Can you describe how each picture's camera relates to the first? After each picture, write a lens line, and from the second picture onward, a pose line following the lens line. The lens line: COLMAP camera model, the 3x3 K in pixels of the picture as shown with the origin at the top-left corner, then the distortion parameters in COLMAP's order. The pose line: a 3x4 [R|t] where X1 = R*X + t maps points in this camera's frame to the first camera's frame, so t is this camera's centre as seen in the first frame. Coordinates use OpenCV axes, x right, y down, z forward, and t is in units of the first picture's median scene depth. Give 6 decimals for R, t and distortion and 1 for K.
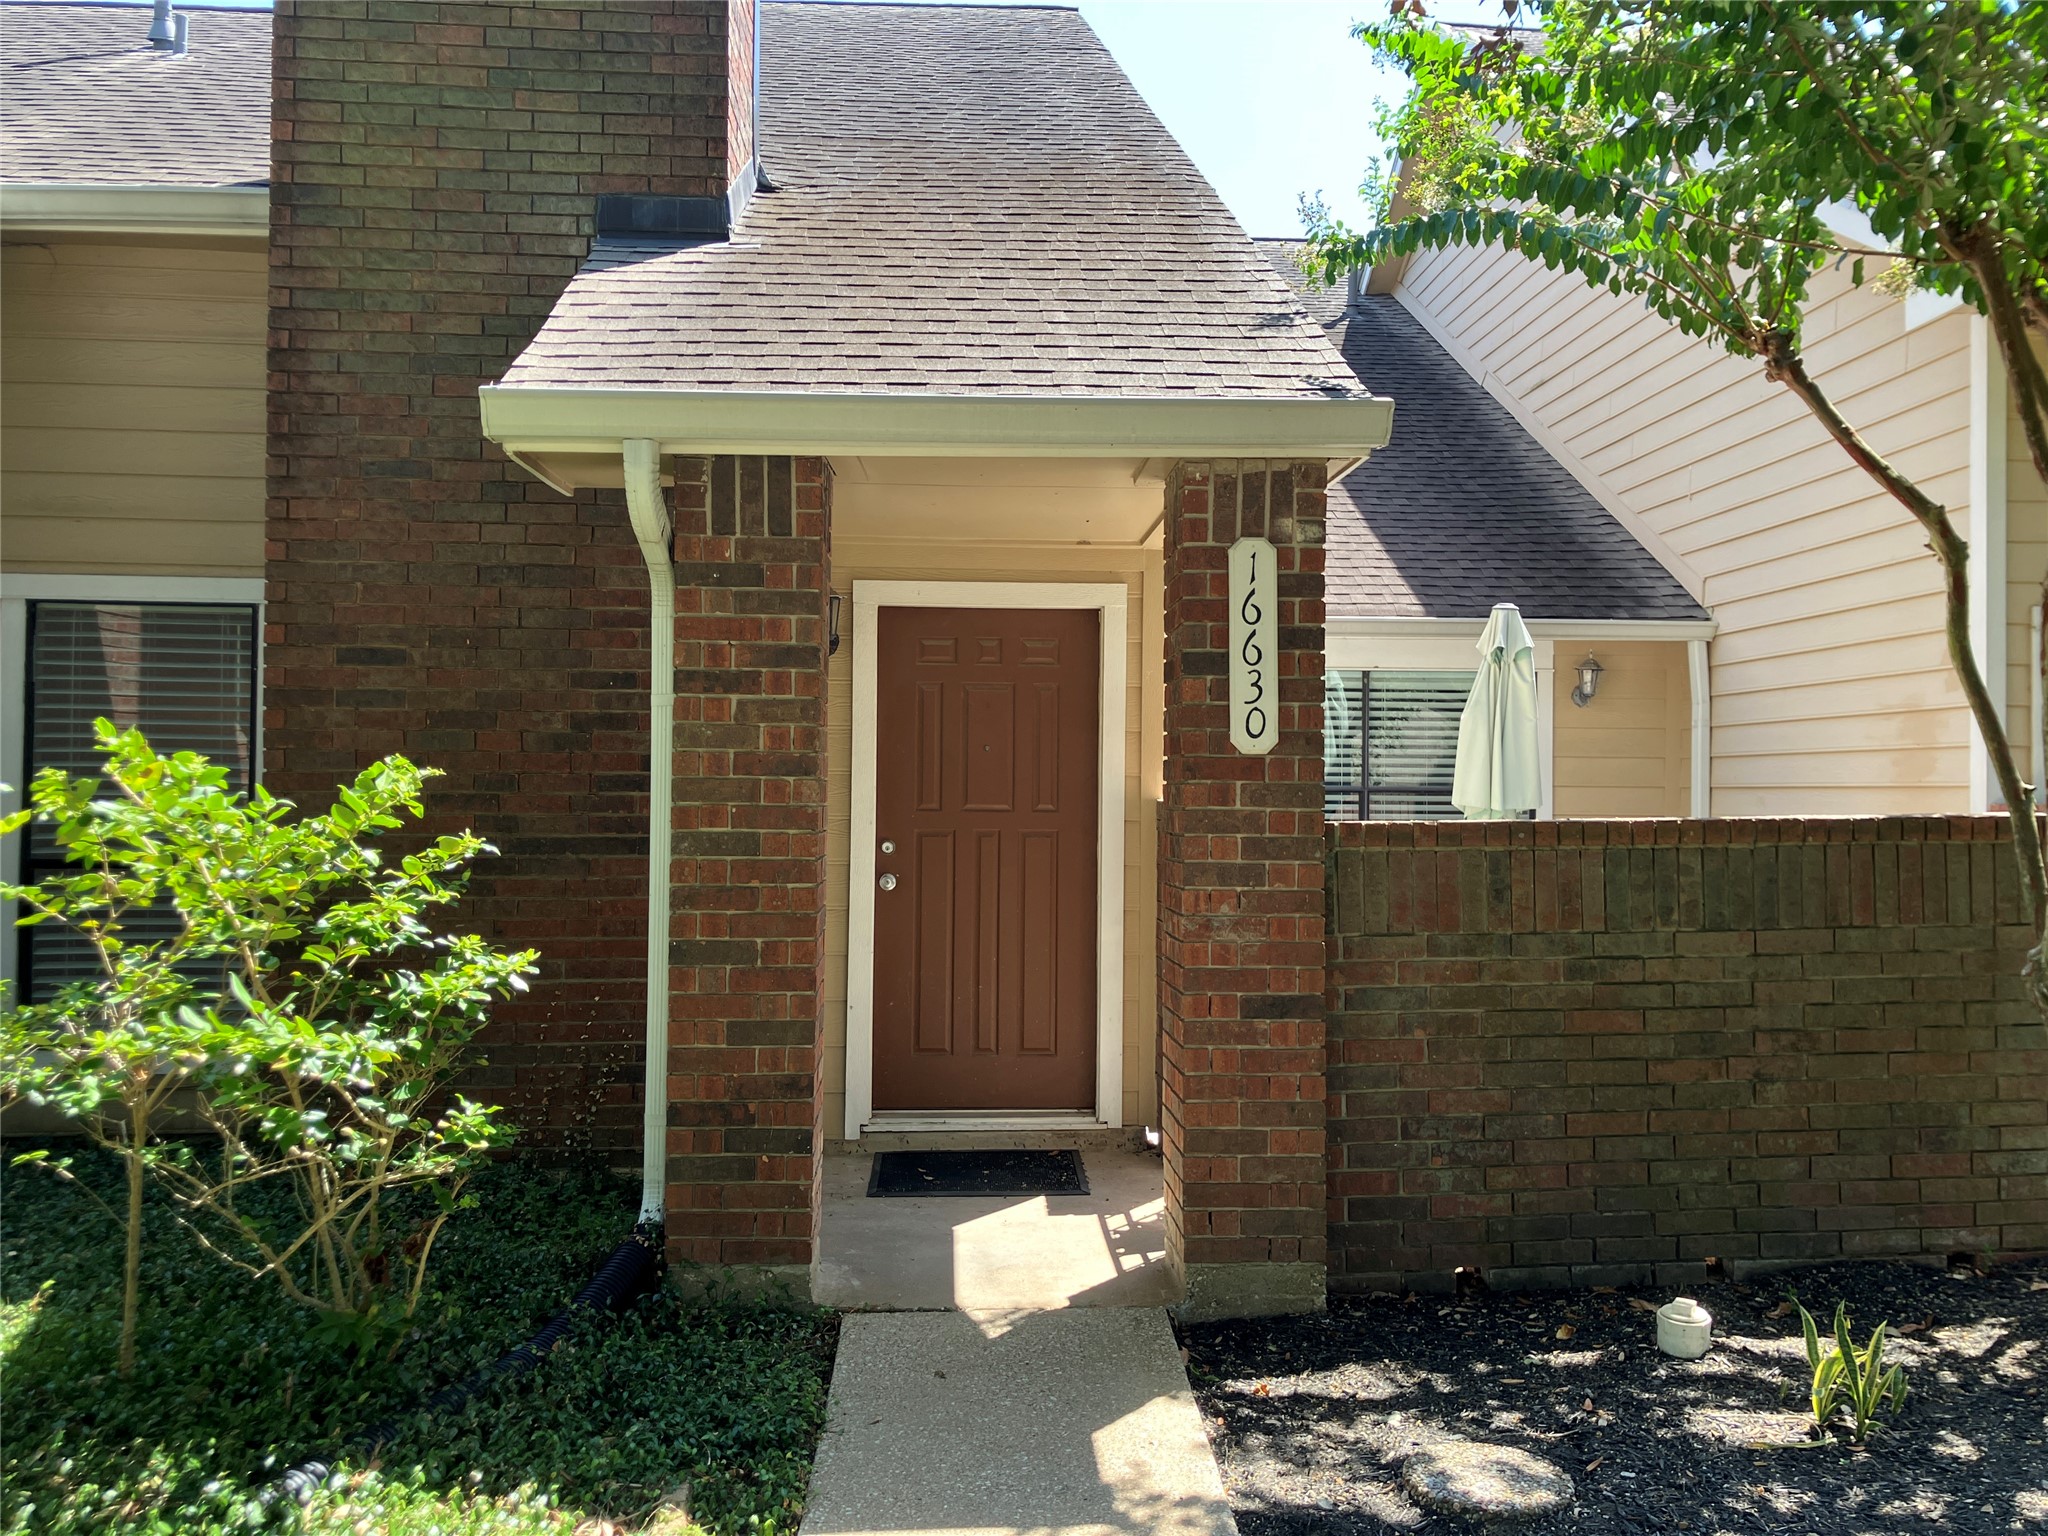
lens RADIAL K [[1705.9, 0, 1029.8], [0, 1705.9, 770.2], [0, 0, 1]] dist [0.041608, -0.049005]
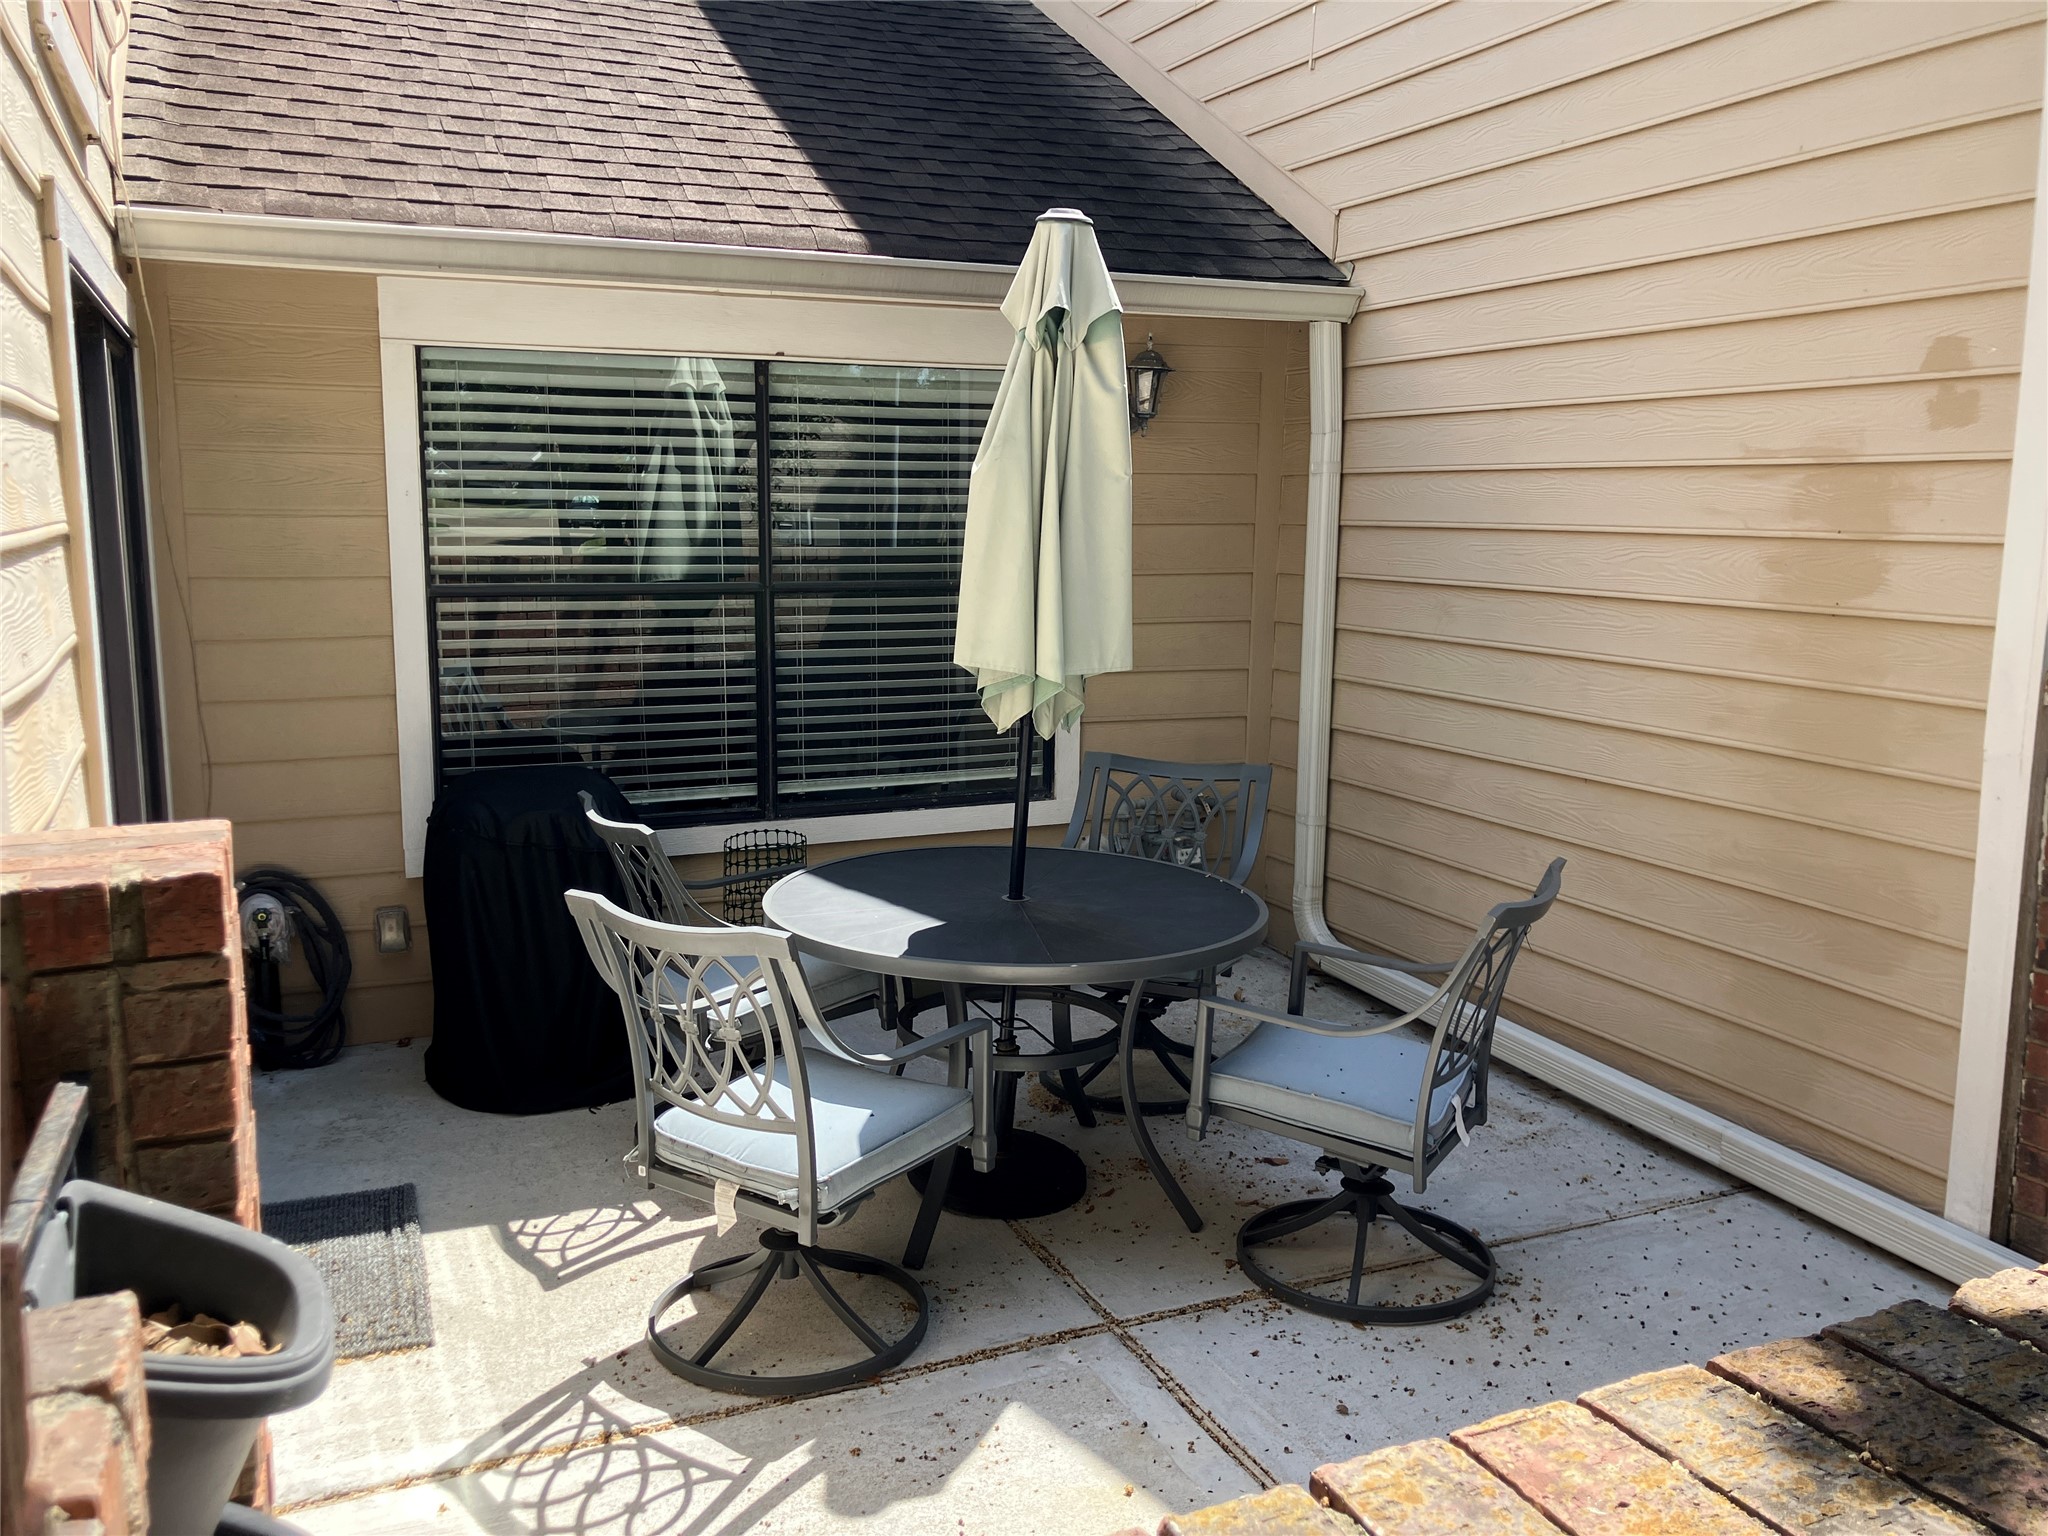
lens RADIAL K [[1705.9, 0, 1031.7], [0, 1705.9, 761.8], [0, 0, 1]] dist [0.041608, -0.049005]
pose [[0.940174, -0.054168, 0.336362, 0.089685], [-0.003071, 0.985892, 0.167352, -0.024404], [-0.340682, -0.158373, 0.926744, 0.456281]]
